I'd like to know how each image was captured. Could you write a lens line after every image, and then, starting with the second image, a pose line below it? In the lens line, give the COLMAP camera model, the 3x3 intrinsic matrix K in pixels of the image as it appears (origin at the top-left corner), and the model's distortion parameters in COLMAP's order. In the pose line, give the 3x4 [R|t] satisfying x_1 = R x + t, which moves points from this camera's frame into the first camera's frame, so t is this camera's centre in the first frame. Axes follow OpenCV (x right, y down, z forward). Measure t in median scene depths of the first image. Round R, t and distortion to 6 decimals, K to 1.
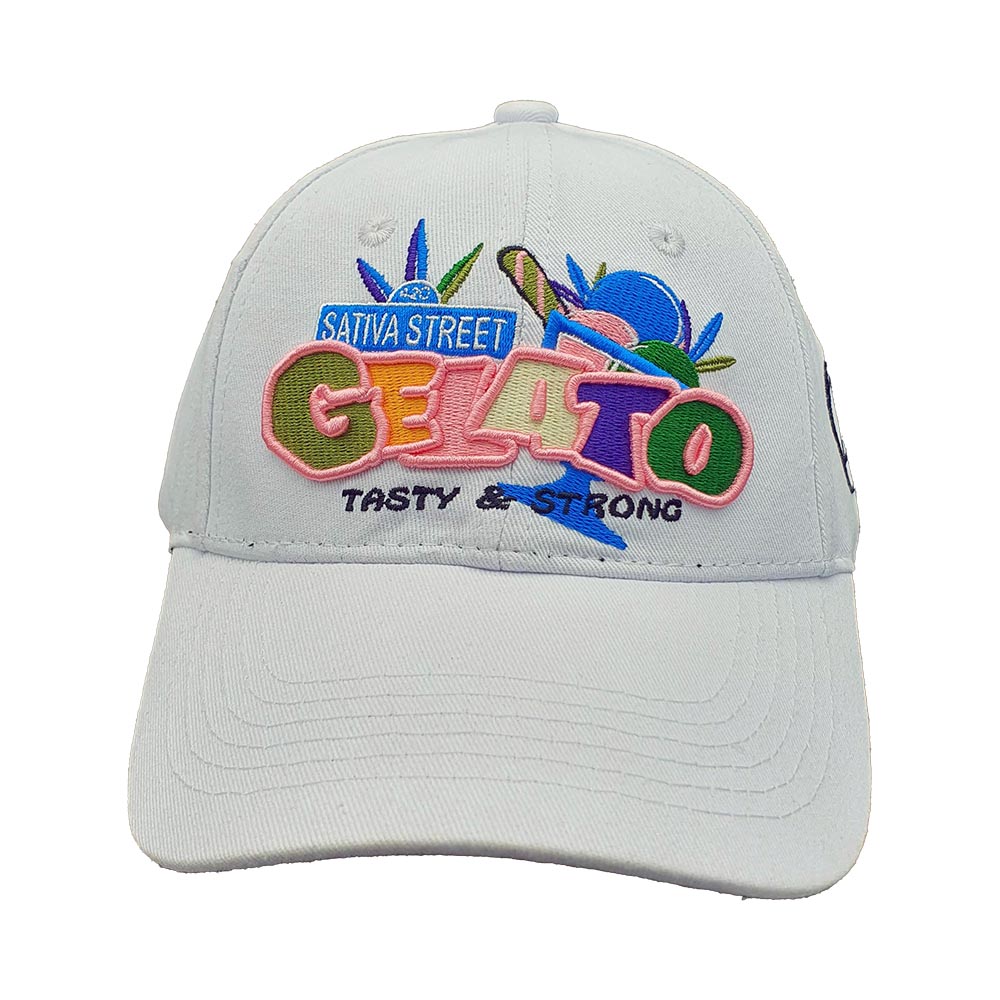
lens RADIAL K [[1187.5, 0, 500.0], [0, 1187.5, 500.0], [0, 0, 1]] dist [0.002678, -0.002110]
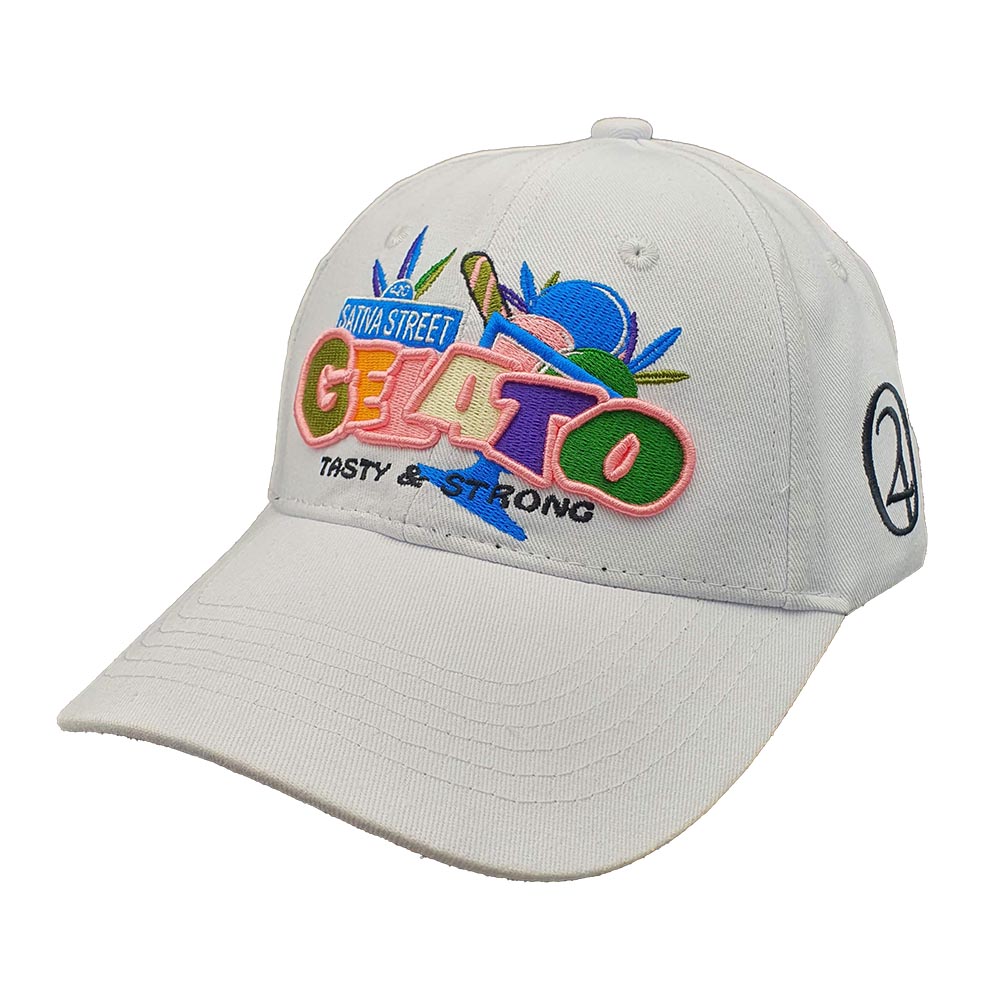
lens RADIAL K [[1163.1, 0, 500.0], [0, 1163.1, 500.0], [0, 0, 1]] dist [0.024693, 0.005223]
pose [[0.904400, 0.129524, -0.406552, 0.497620], [-0.138554, 0.990328, 0.007288, 0.001091], [0.403564, 0.049738, 0.913599, 0.043825]]
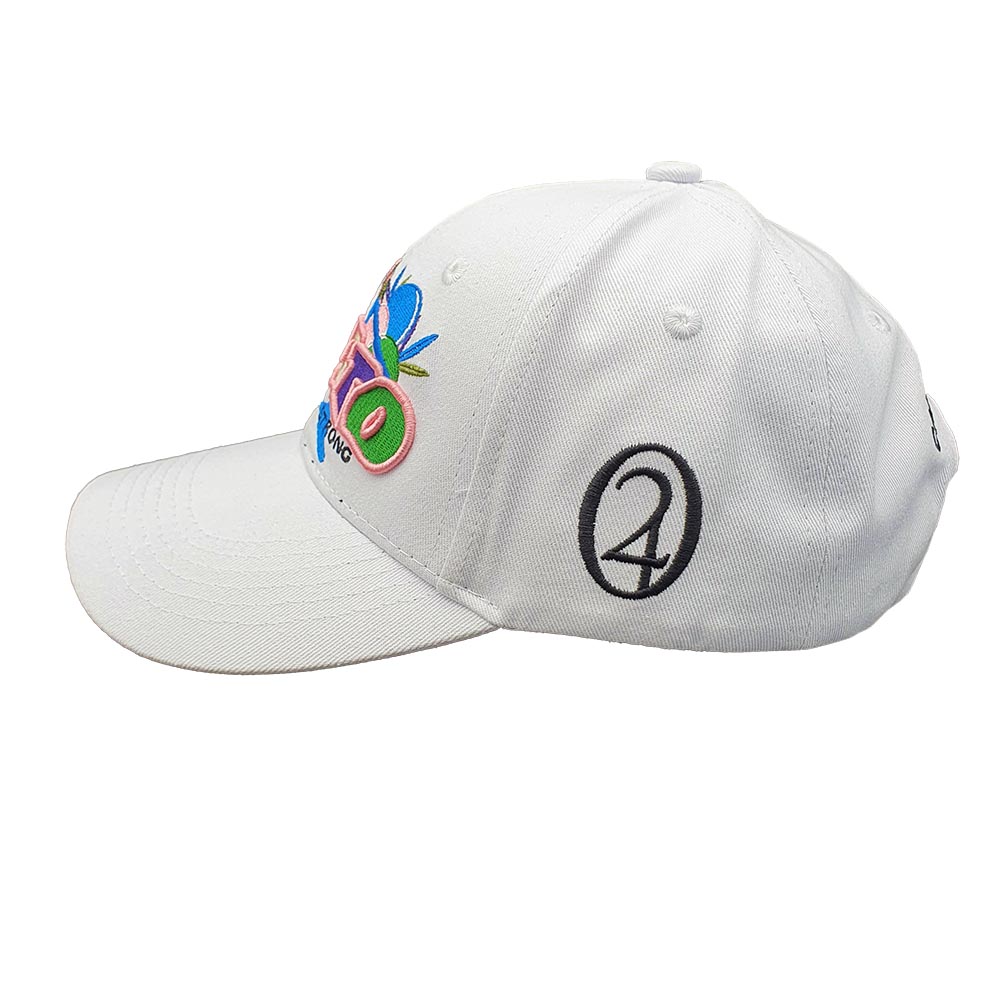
lens RADIAL K [[1163.1, 0, 500.0], [0, 1163.1, 500.0], [0, 0, 1]] dist [0.024693, 0.005223]
pose [[0.093029, 0.331678, -0.938794, 1.447986], [-0.352199, 0.892885, 0.280557, -0.385275], [0.931290, 0.304543, 0.199881, 0.925228]]
